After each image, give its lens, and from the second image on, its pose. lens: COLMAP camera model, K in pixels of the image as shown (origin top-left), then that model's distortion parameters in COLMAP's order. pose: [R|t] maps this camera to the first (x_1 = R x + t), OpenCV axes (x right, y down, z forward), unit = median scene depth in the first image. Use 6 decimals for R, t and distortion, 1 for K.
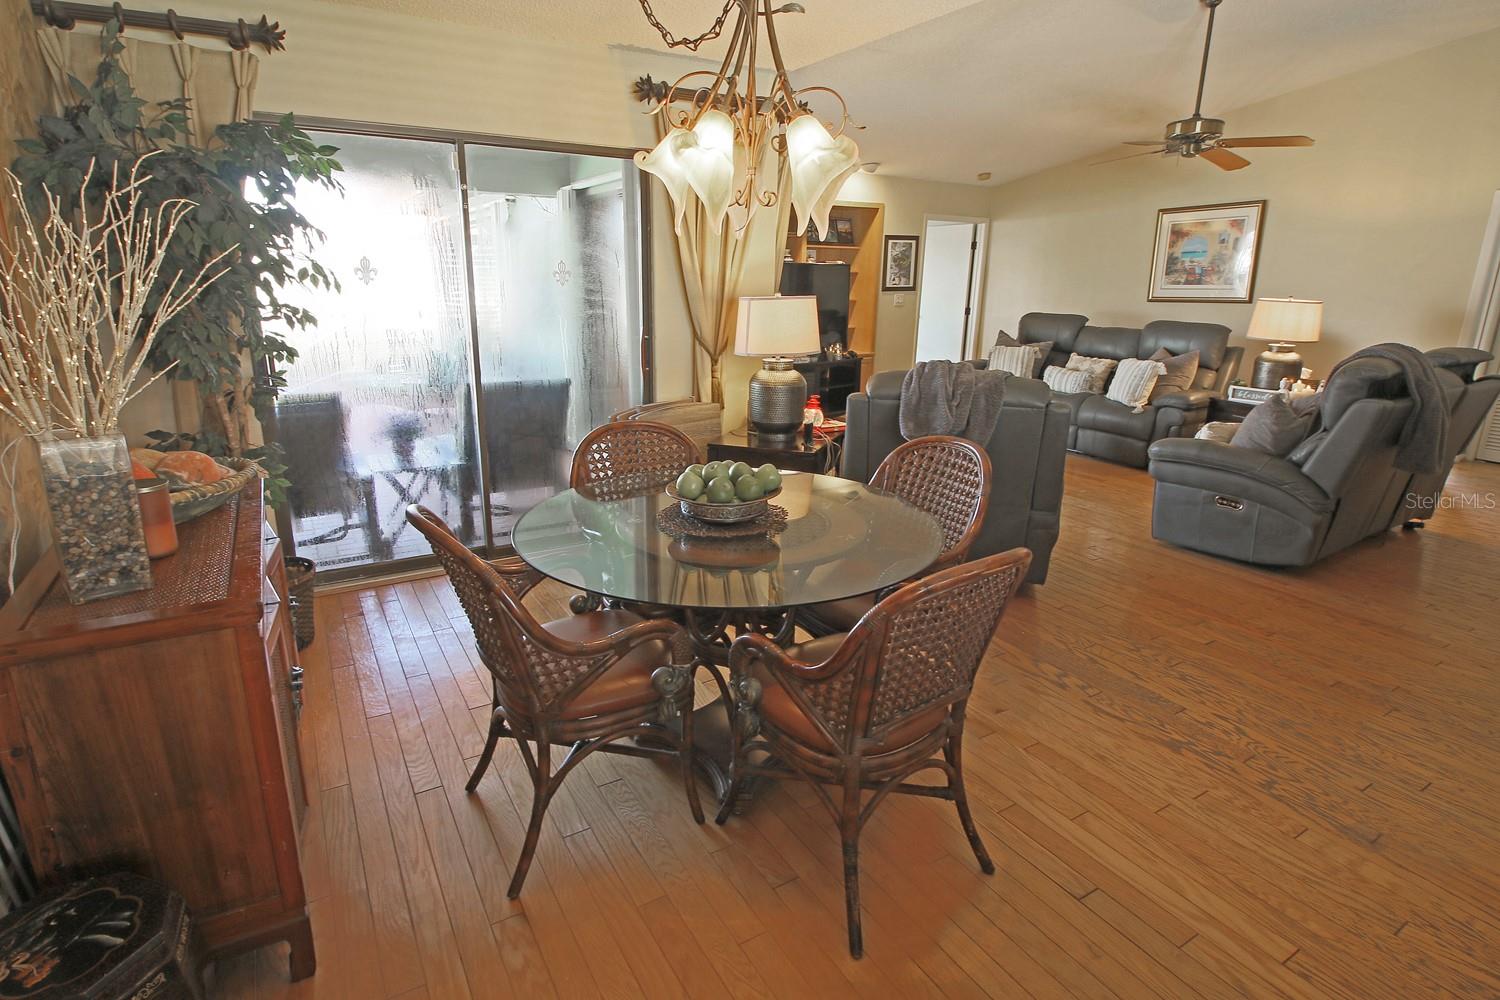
lens RADIAL K [[764.7, 0, 736.6], [0, 764.7, 488.6], [0, 0, 1]] dist [0.002606, -0.015504]
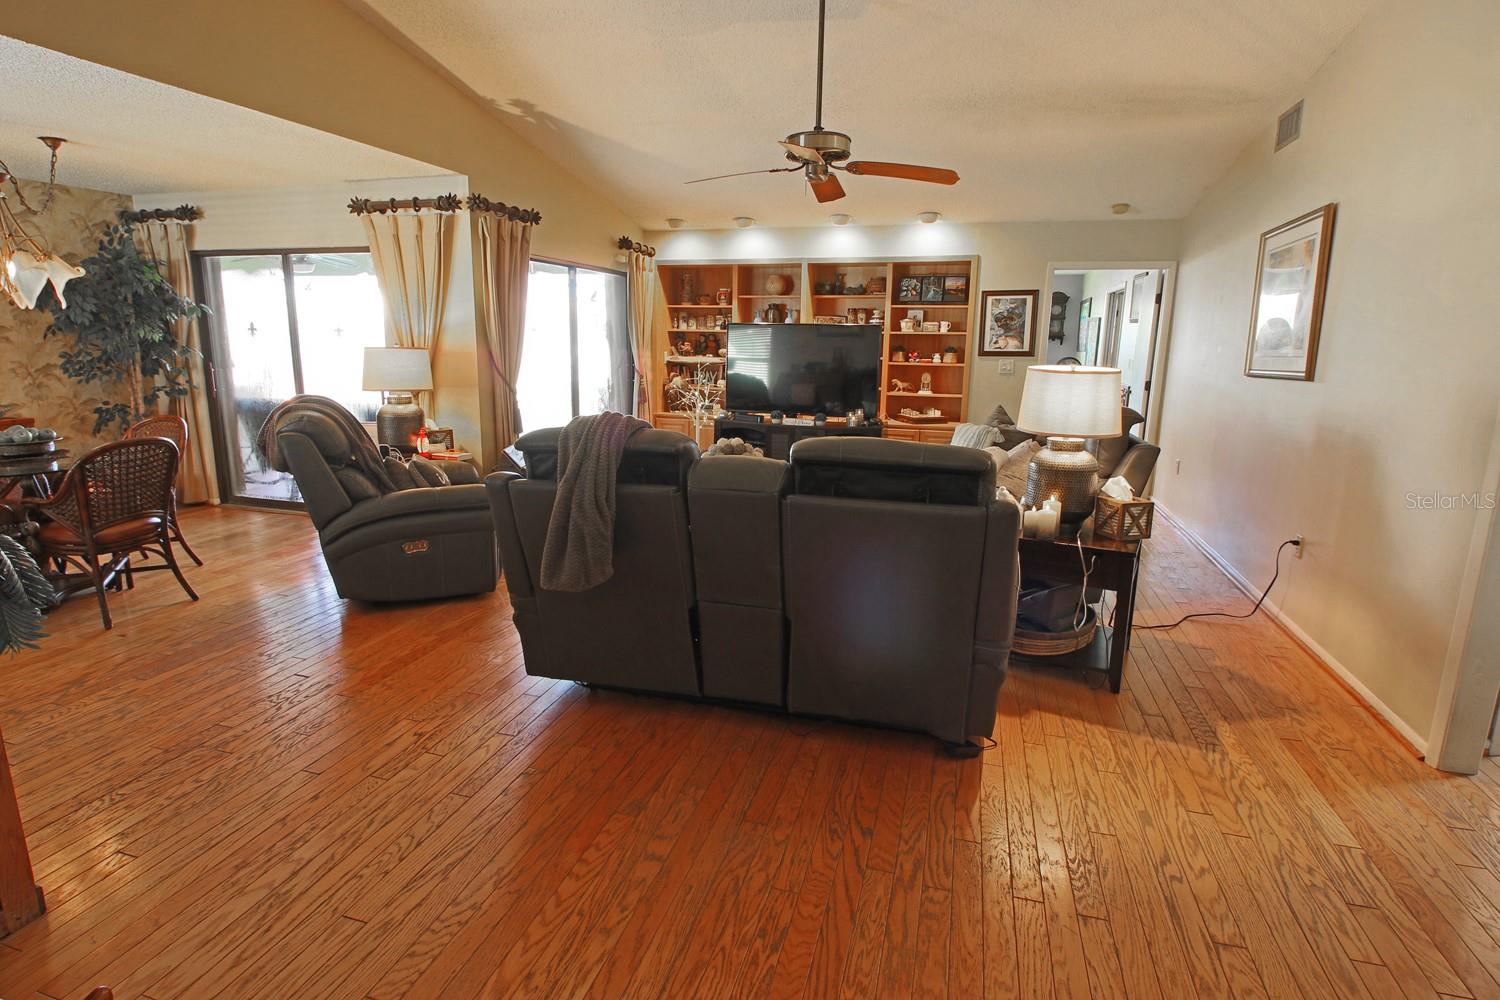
lens RADIAL K [[764.7, 0, 736.6], [0, 764.7, 488.6], [0, 0, 1]] dist [0.002606, -0.015504]
pose [[0.680490, 0.140963, -0.719070, 0.860793], [-0.202034, 0.979378, 0.000798, -0.082093], [0.704354, 0.144734, 0.694937, 0.330550]]
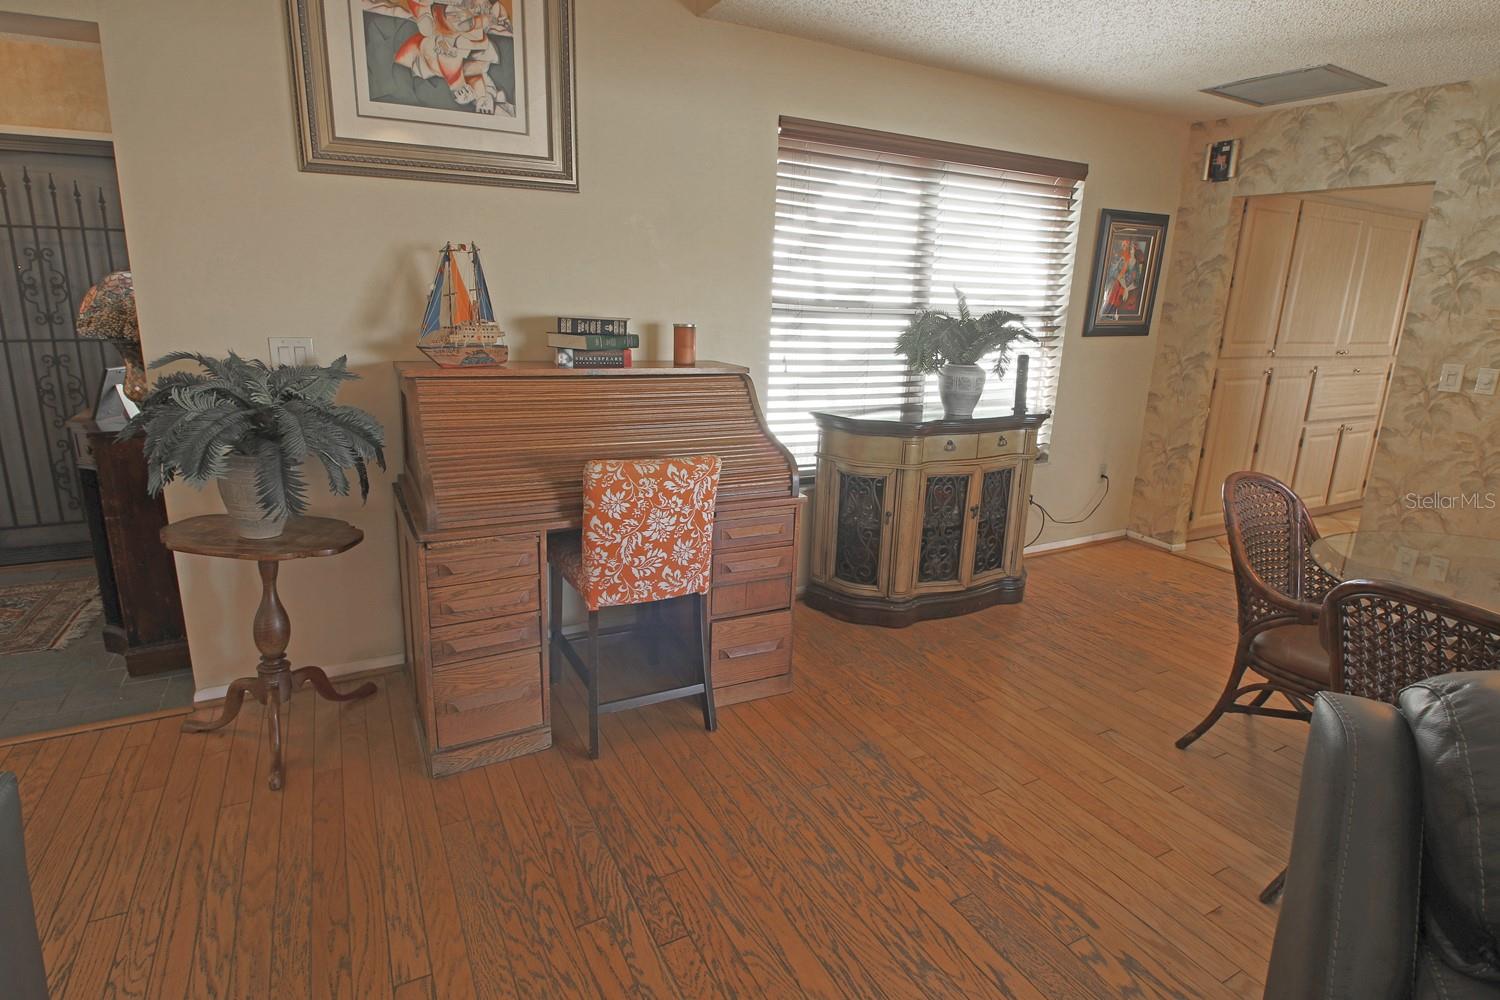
lens RADIAL K [[764.7, 0, 736.6], [0, 764.7, 488.6], [0, 0, 1]] dist [0.002606, -0.015504]
pose [[-0.997634, -0.056286, 0.039476, 0.330032], [-0.029271, 0.867309, 0.496909, -0.164768], [-0.062206, 0.494578, -0.866904, 0.607414]]
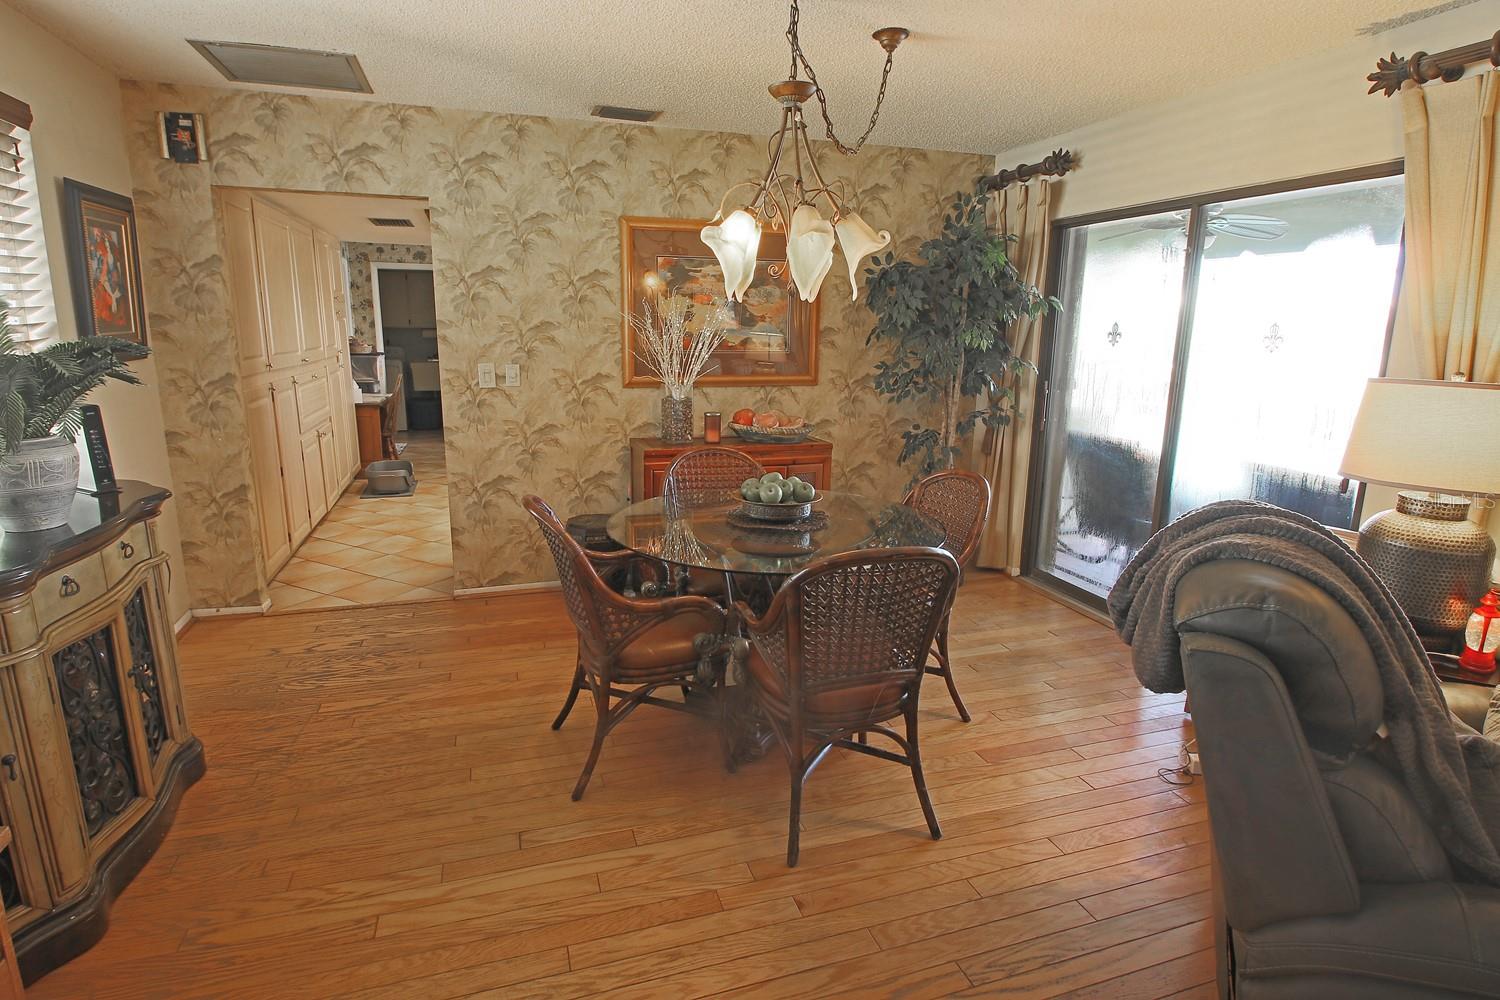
lens RADIAL K [[764.7, 0, 736.6], [0, 764.7, 488.6], [0, 0, 1]] dist [0.002606, -0.015504]
pose [[-0.224952, 0.186585, -0.956338, 0.416081], [-0.276968, 0.928762, 0.246354, -0.105425], [0.934176, 0.320293, -0.157249, 0.390099]]
